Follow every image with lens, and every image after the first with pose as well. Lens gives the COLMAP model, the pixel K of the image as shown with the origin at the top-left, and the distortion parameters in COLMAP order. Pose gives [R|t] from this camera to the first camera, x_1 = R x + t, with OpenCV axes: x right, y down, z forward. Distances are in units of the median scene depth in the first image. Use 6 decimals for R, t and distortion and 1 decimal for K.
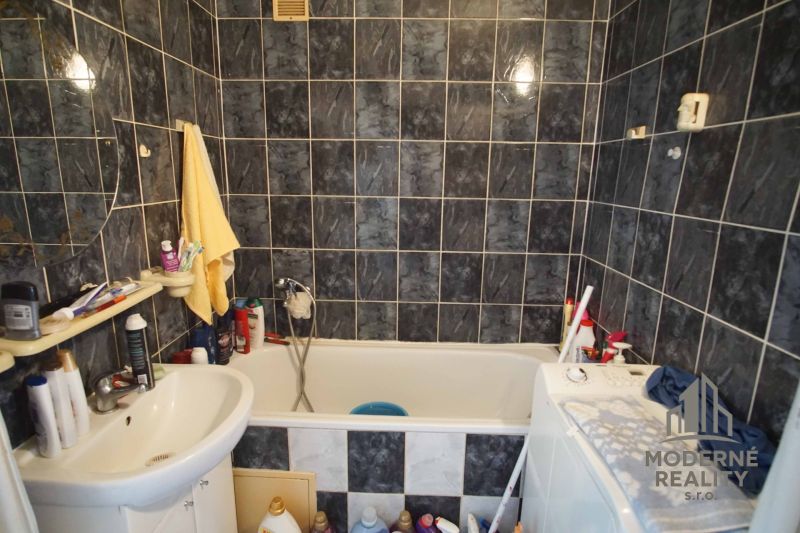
lens RADIAL K [[429.0, 0, 400.0], [0, 429.0, 266.5], [0, 0, 1]] dist [-0.033751, 0.011164]
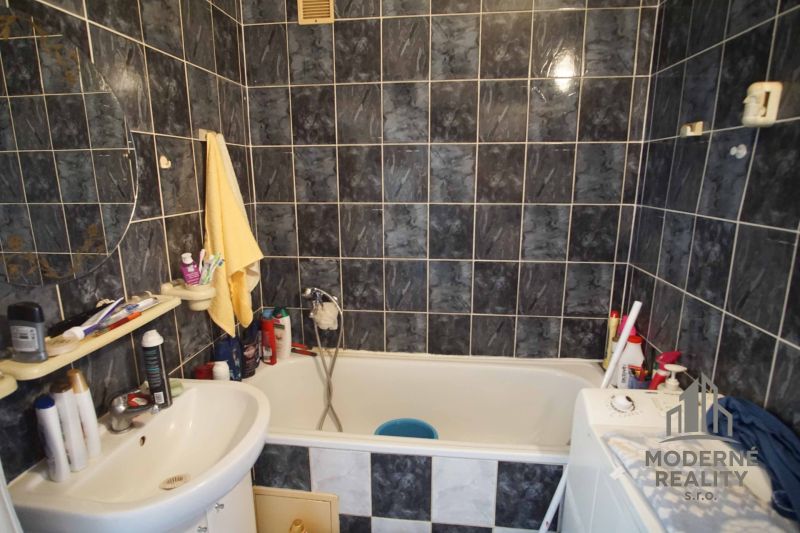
lens RADIAL K [[429.0, 0, 400.0], [0, 429.0, 266.5], [0, 0, 1]] dist [-0.033751, 0.011164]
pose [[0.995927, -0.000718, -0.090162, 0.021234], [0.000467, 0.999996, -0.002802, -0.020060], [0.090163, 0.002748, 0.995923, 0.049780]]
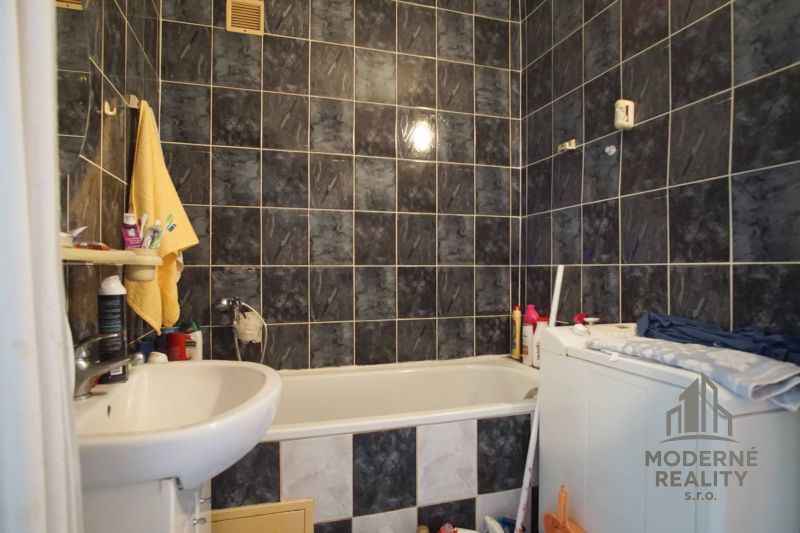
lens RADIAL K [[436.9, 0, 400.0], [0, 436.9, 266.5], [0, 0, 1]] dist [-0.027638, 0.001168]
pose [[0.946508, -0.014946, 0.322333, -0.243689], [0.084826, 0.975318, -0.203861, 0.189730], [-0.311331, 0.220299, 0.924414, 0.067948]]
